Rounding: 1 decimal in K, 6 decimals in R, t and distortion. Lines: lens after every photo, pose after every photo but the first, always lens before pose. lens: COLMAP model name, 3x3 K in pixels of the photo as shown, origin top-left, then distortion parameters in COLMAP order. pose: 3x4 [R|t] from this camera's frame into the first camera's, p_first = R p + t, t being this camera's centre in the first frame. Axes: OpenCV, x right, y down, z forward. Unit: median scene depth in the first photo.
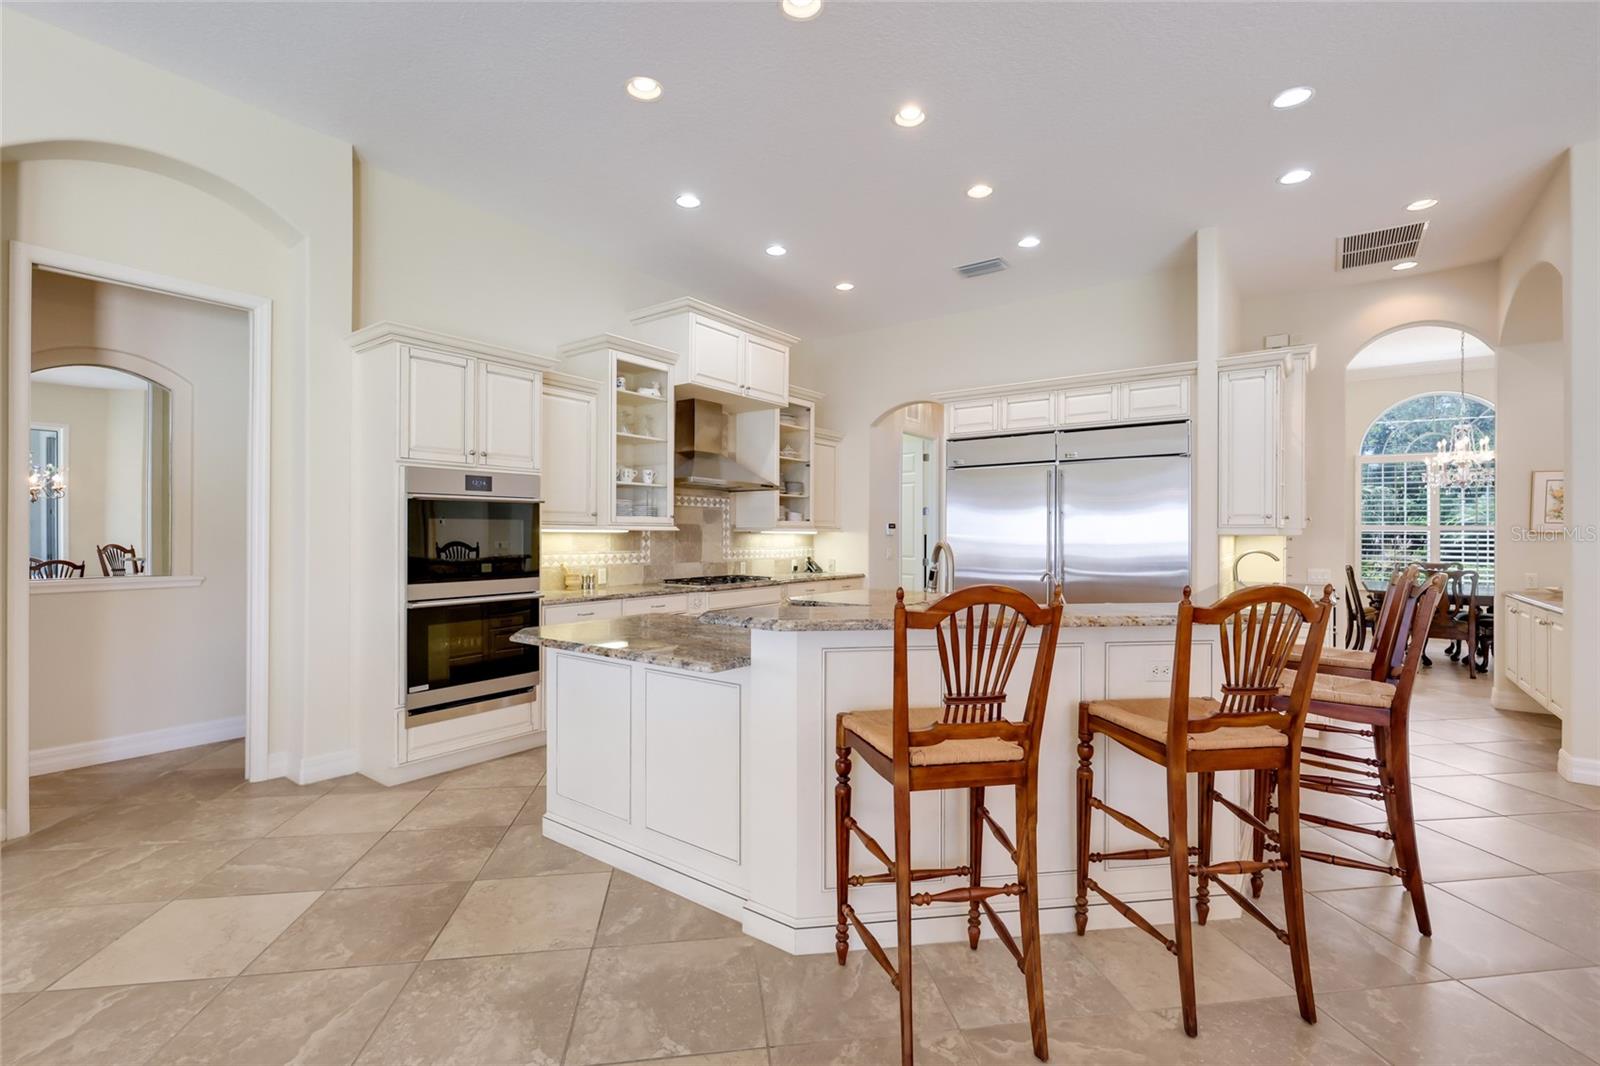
lens RADIAL K [[708.9, 0, 803.8], [0, 708.9, 532.0], [0, 0, 1]] dist [0.000396, 0.001130]
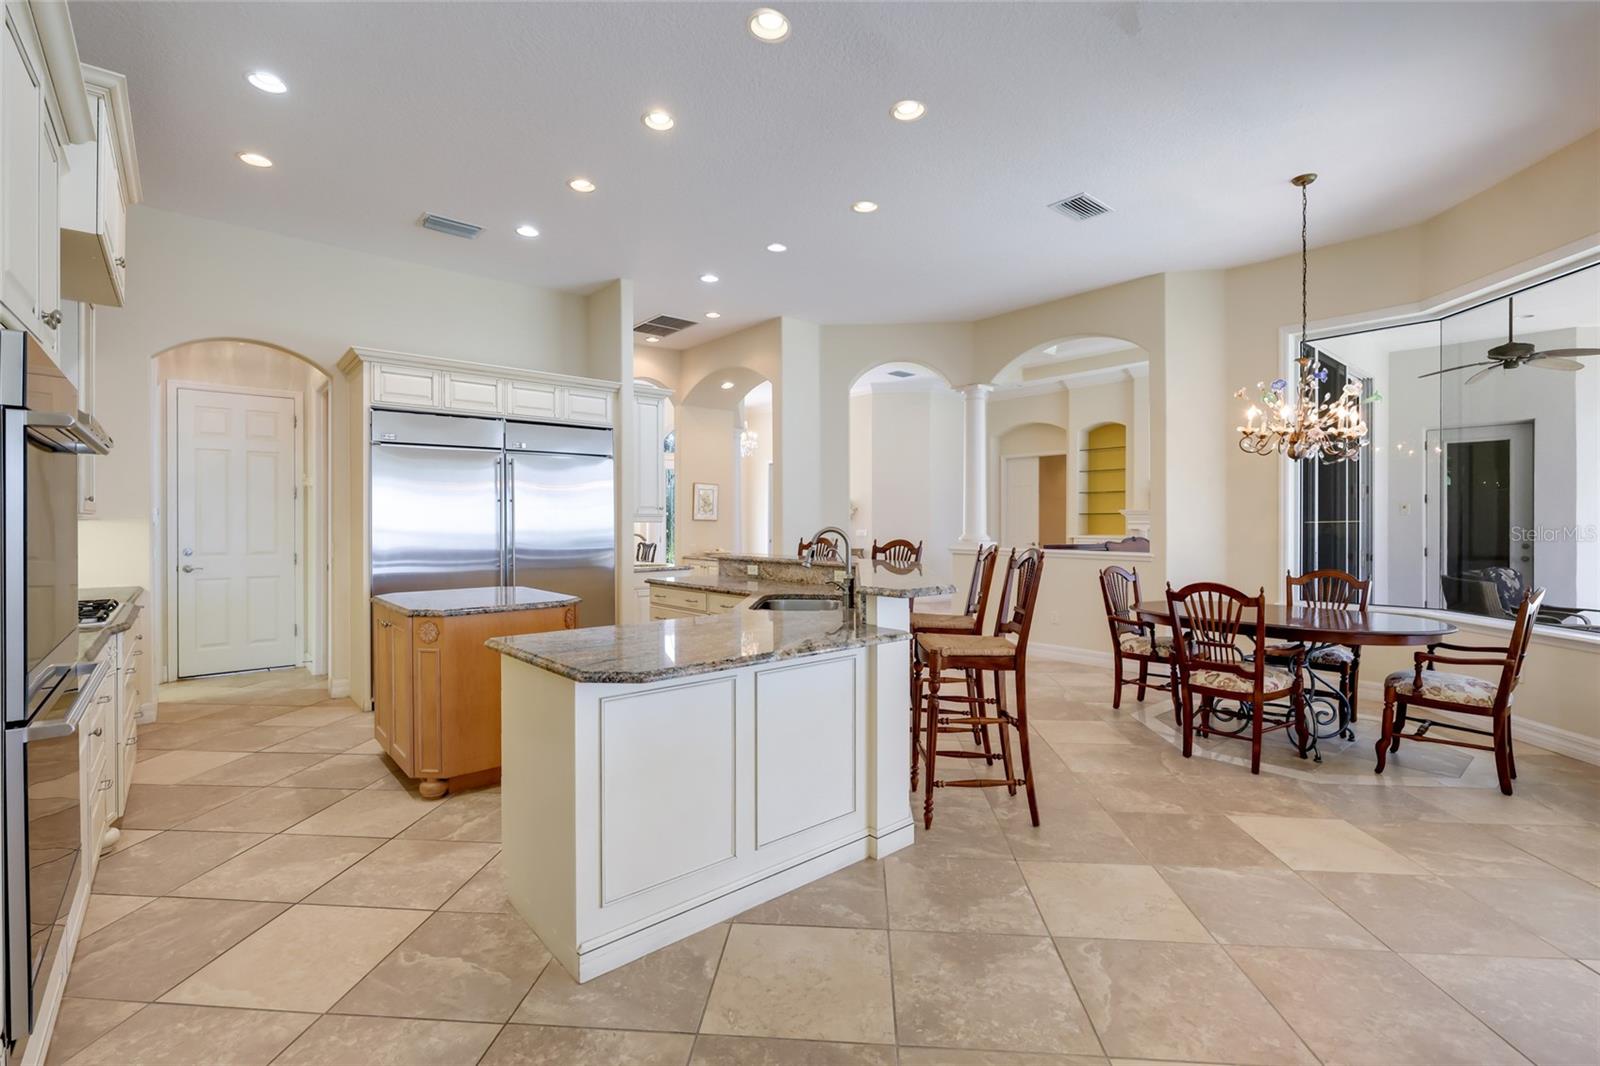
lens RADIAL K [[708.9, 0, 805.0], [0, 708.9, 524.2], [0, 0, 1]] dist [0.000396, 0.001130]
pose [[0.224885, -0.005881, 0.974368, -0.580989], [0.003648, 0.999980, 0.005193, 0.002457], [-0.974378, 0.002386, 0.224902, 0.396673]]
